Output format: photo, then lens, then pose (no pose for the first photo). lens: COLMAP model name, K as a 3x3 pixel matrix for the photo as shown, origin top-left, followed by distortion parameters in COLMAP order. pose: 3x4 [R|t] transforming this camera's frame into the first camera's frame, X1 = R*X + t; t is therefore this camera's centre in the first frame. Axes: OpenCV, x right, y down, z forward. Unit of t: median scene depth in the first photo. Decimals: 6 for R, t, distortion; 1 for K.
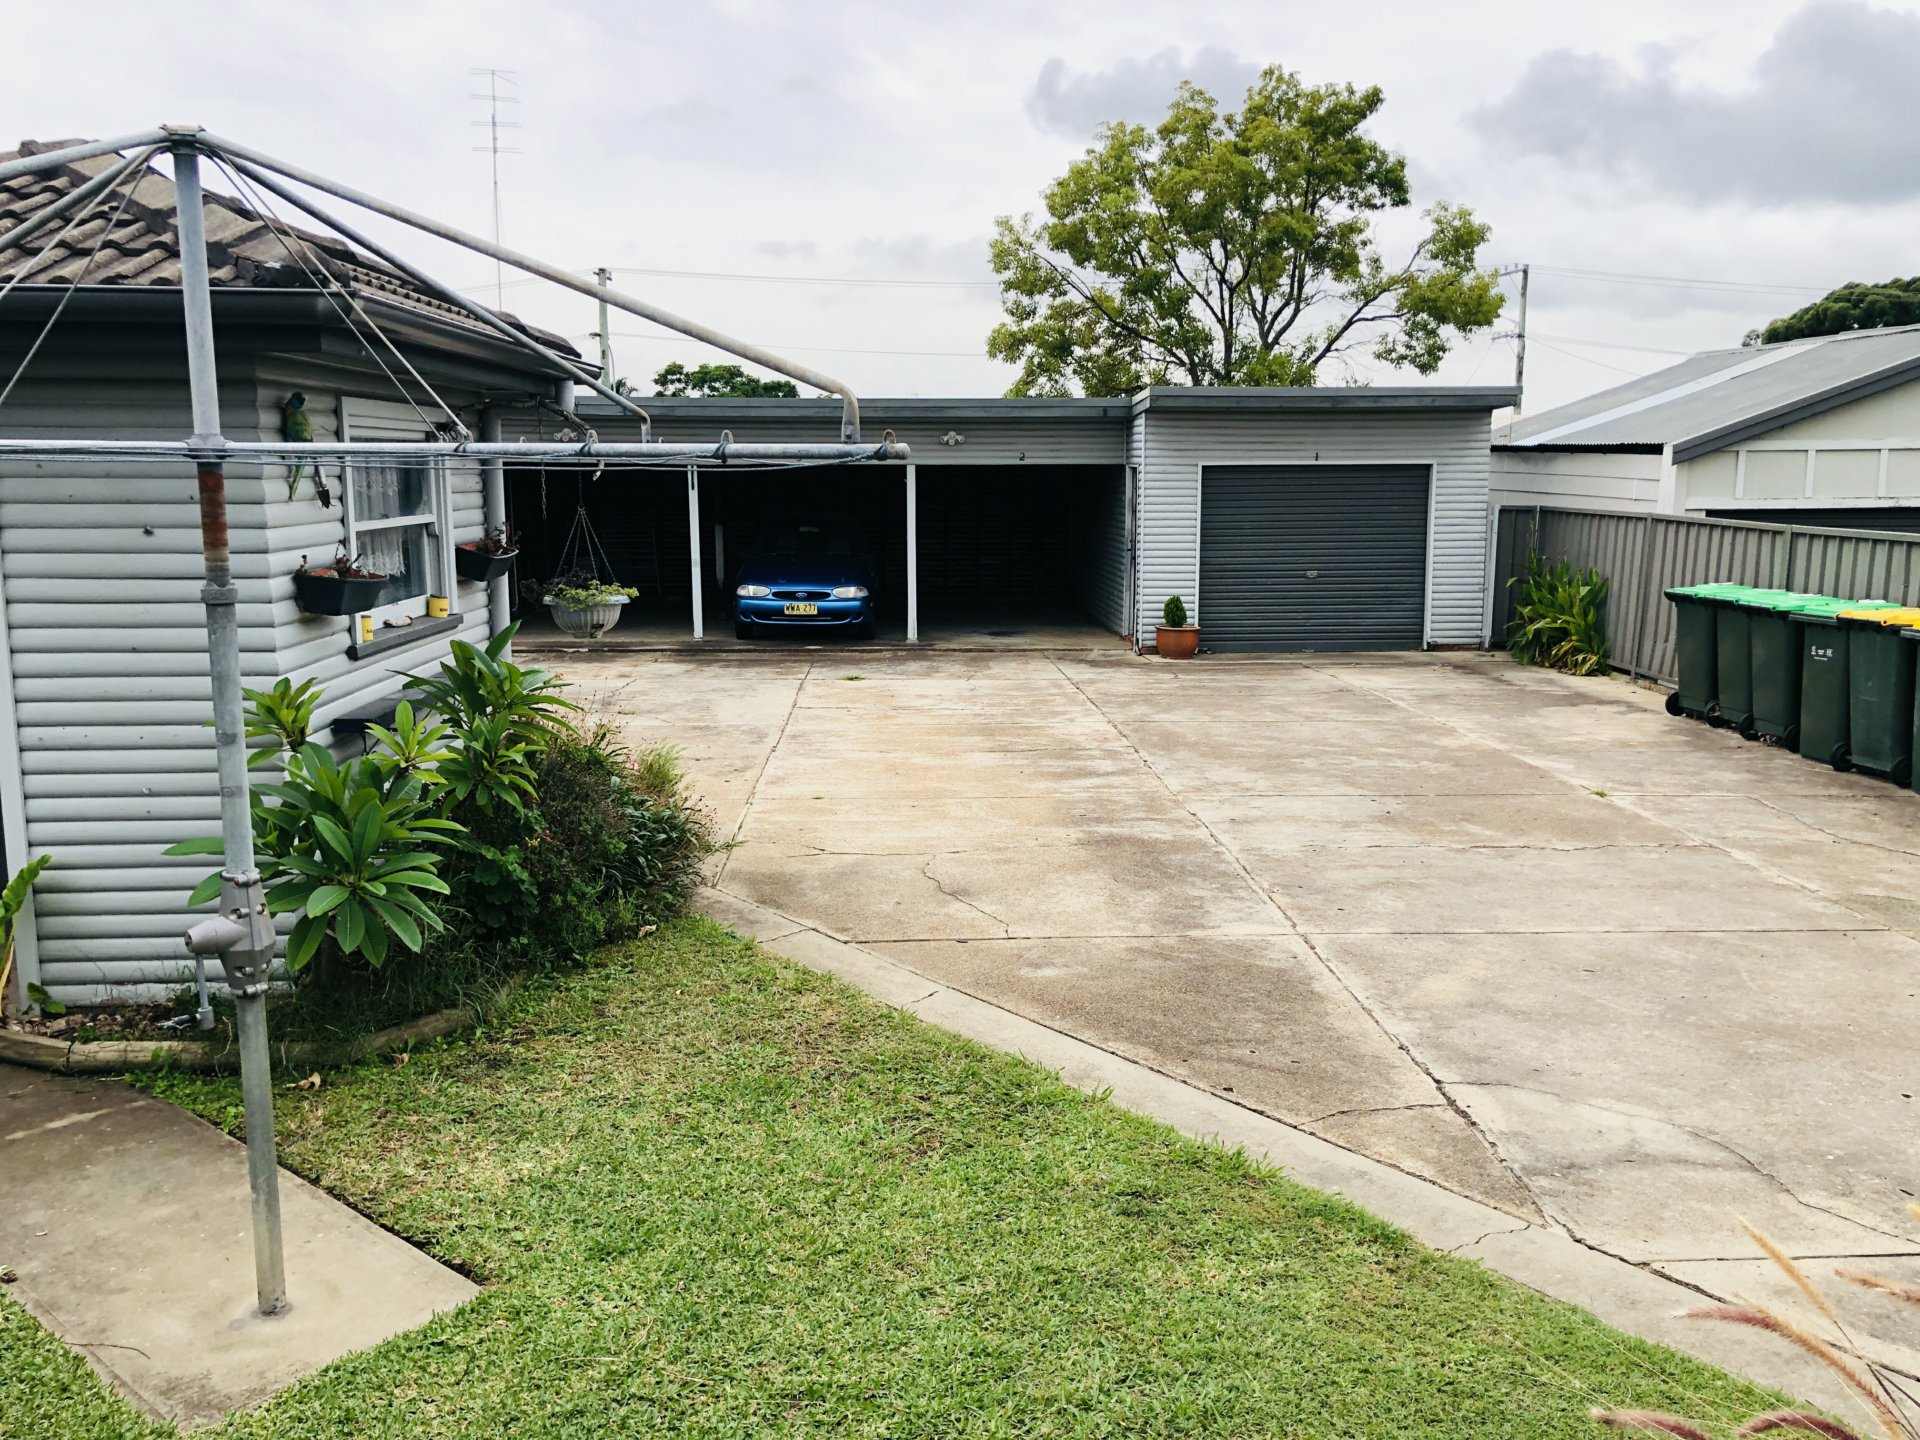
lens RADIAL K [[1564.8, 0, 970.8], [0, 1564.8, 722.9], [0, 0, 1]] dist [0.016509, 0.002039]
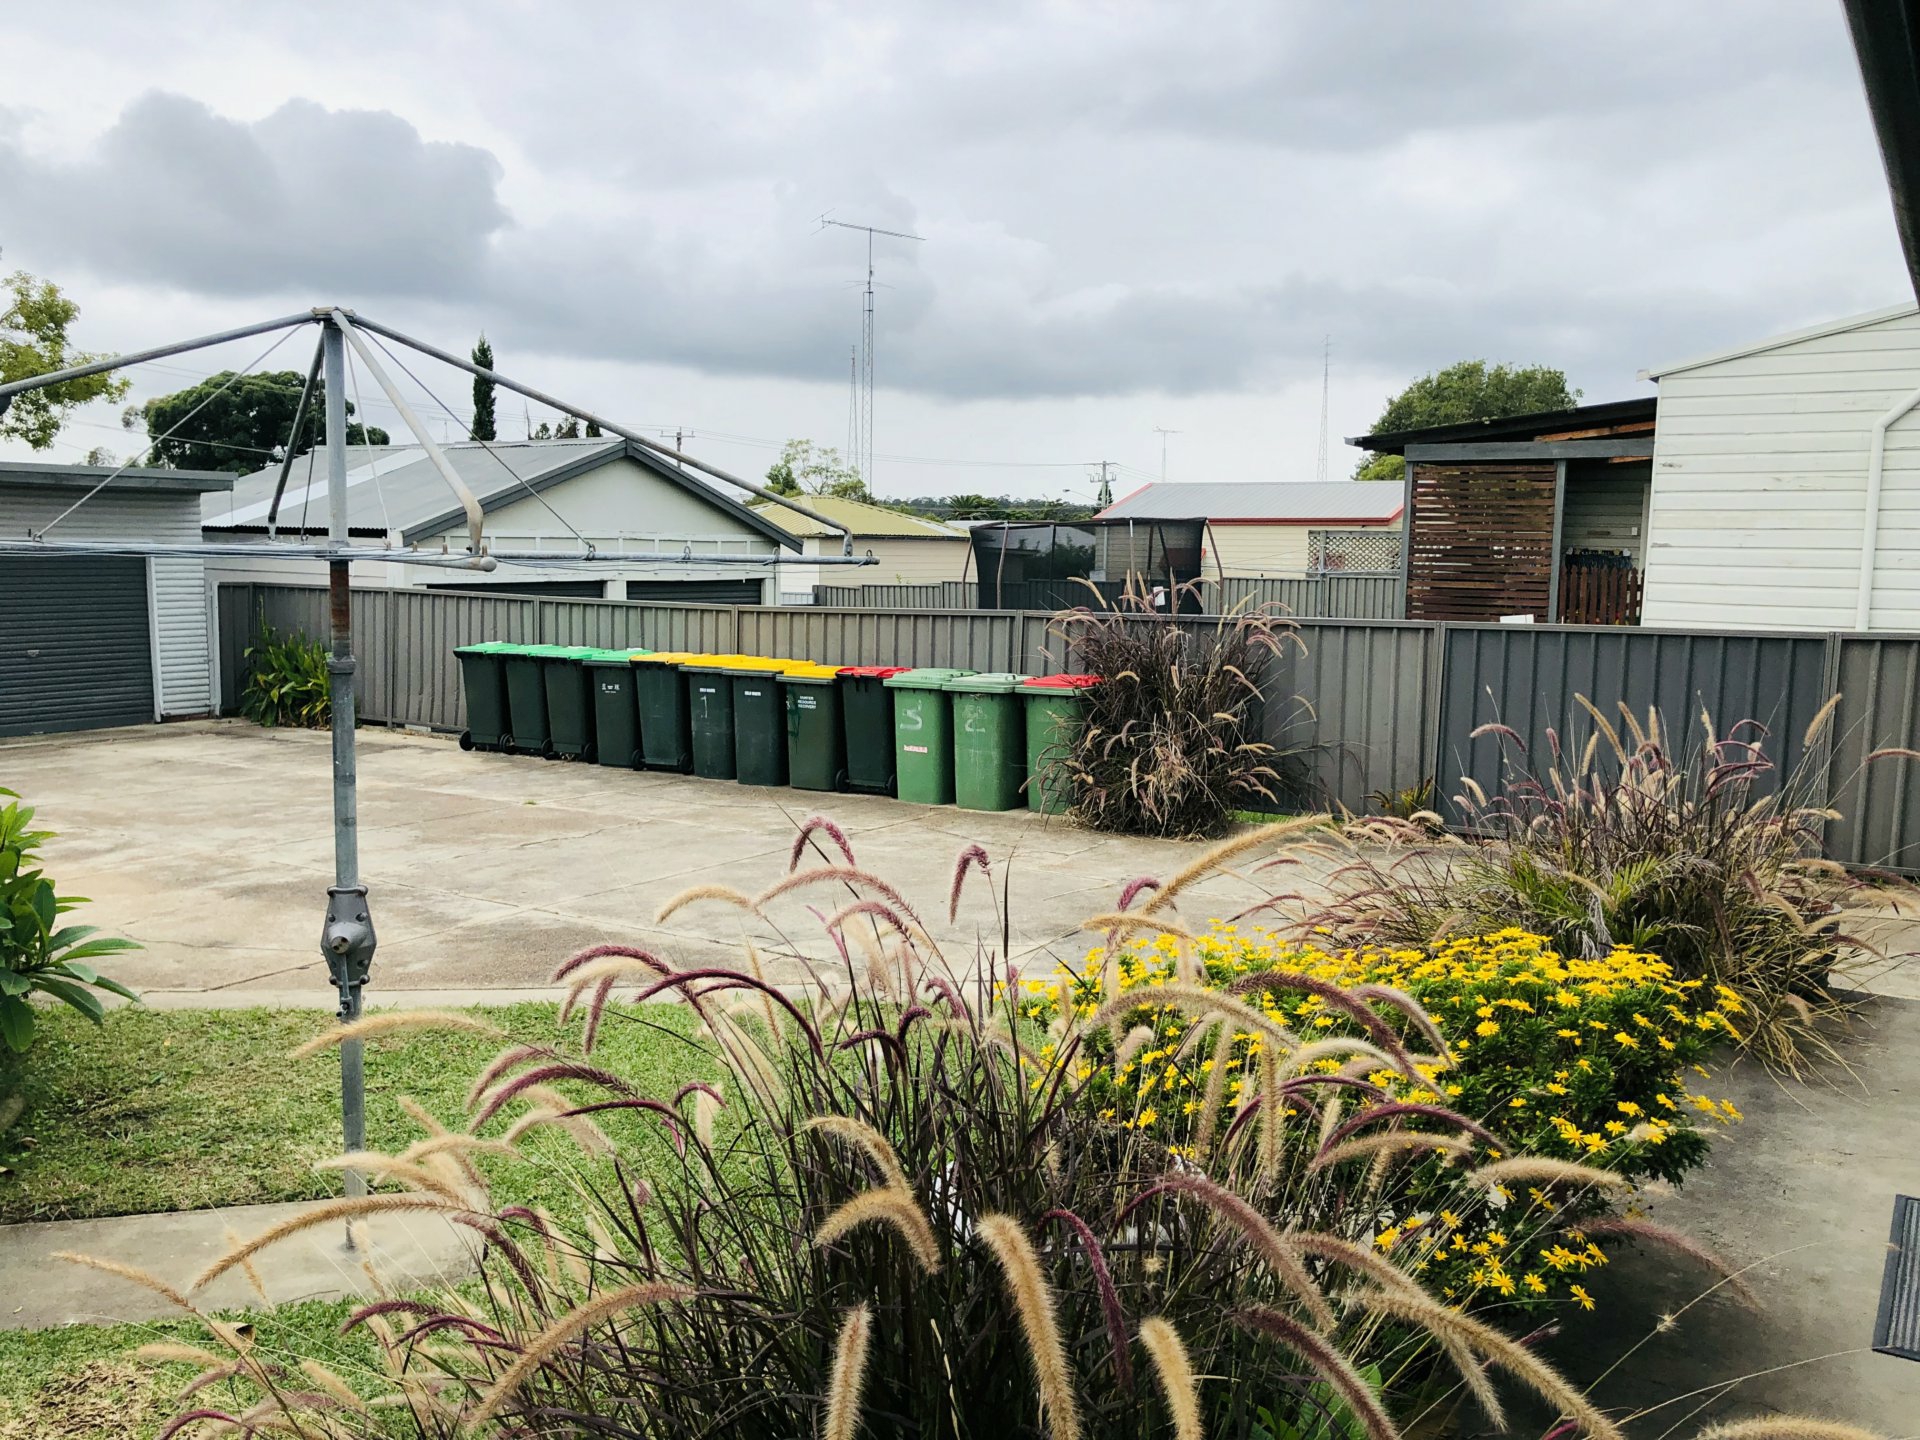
lens RADIAL K [[1564.8, 0, 956.8], [0, 1564.8, 713.5], [0, 0, 1]] dist [0.016509, 0.002039]
pose [[0.586131, -0.078855, 0.806370, -0.237952], [0.120475, 0.992671, 0.009504, 0.000930], [-0.801209, 0.091577, 0.591335, -0.029599]]
